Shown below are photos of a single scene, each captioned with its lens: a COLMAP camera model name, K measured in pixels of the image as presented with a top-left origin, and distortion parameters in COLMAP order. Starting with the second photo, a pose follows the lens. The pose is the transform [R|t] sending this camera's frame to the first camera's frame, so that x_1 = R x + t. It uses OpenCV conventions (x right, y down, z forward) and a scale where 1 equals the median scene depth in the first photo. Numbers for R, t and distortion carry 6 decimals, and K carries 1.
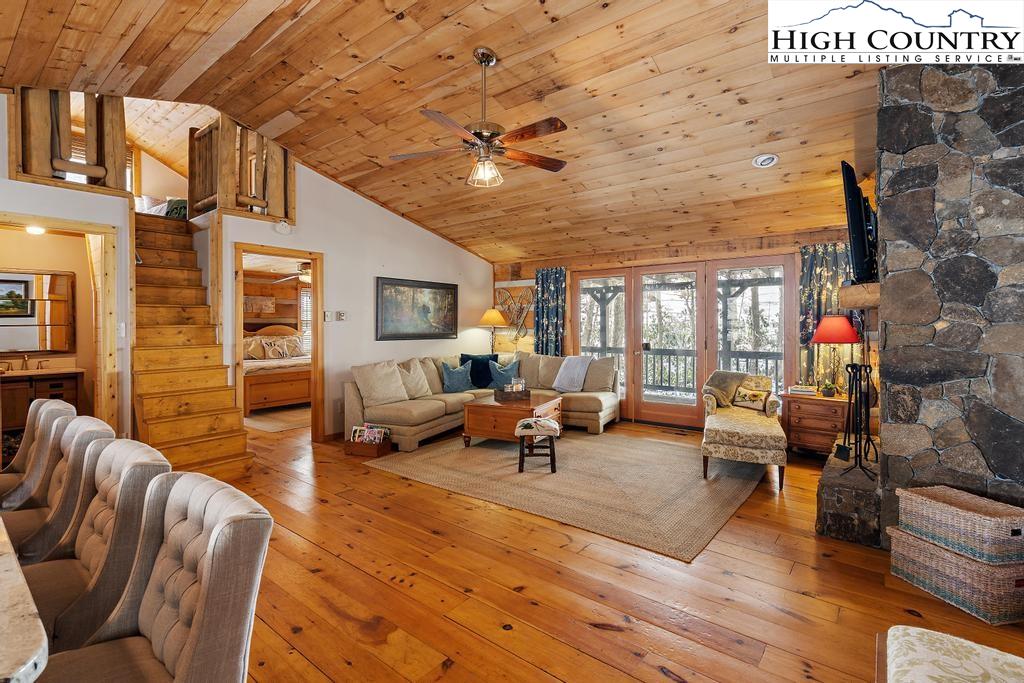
lens RADIAL K [[469.7, 0, 515.7], [0, 469.7, 327.5], [0, 0, 1]] dist [-0.003176, 0.001159]
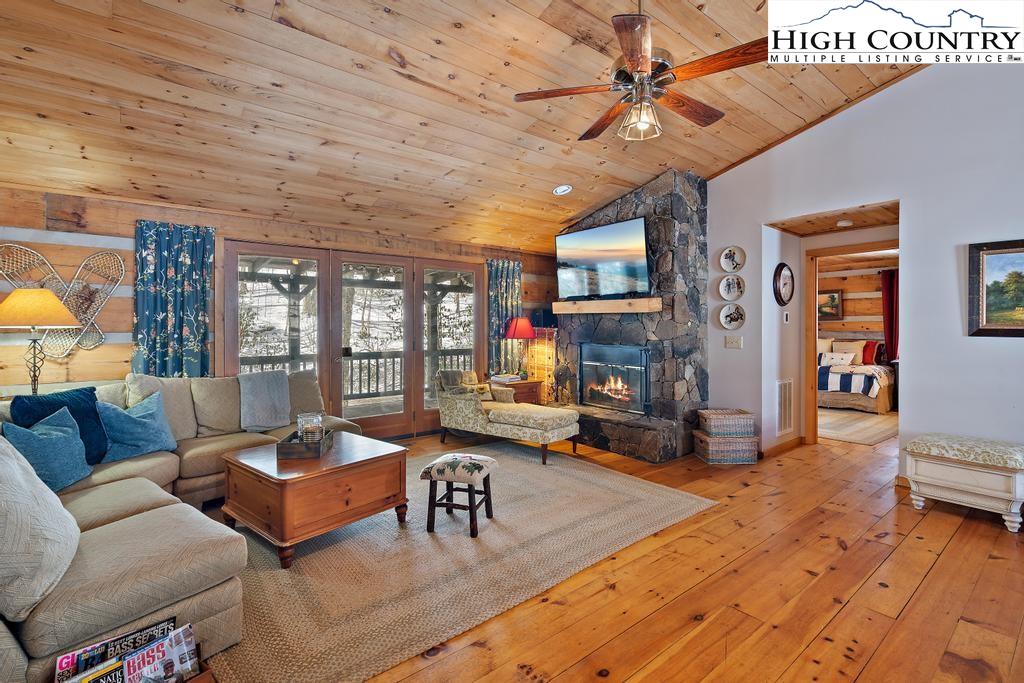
lens RADIAL K [[469.7, 0, 512.3], [0, 469.7, 331.2], [0, 0, 1]] dist [-0.003176, 0.001159]
pose [[0.222270, -0.009270, 0.974941, -0.663682], [0.008813, 0.999933, 0.007498, 0.002771], [-0.974945, 0.006925, 0.222336, 0.813566]]
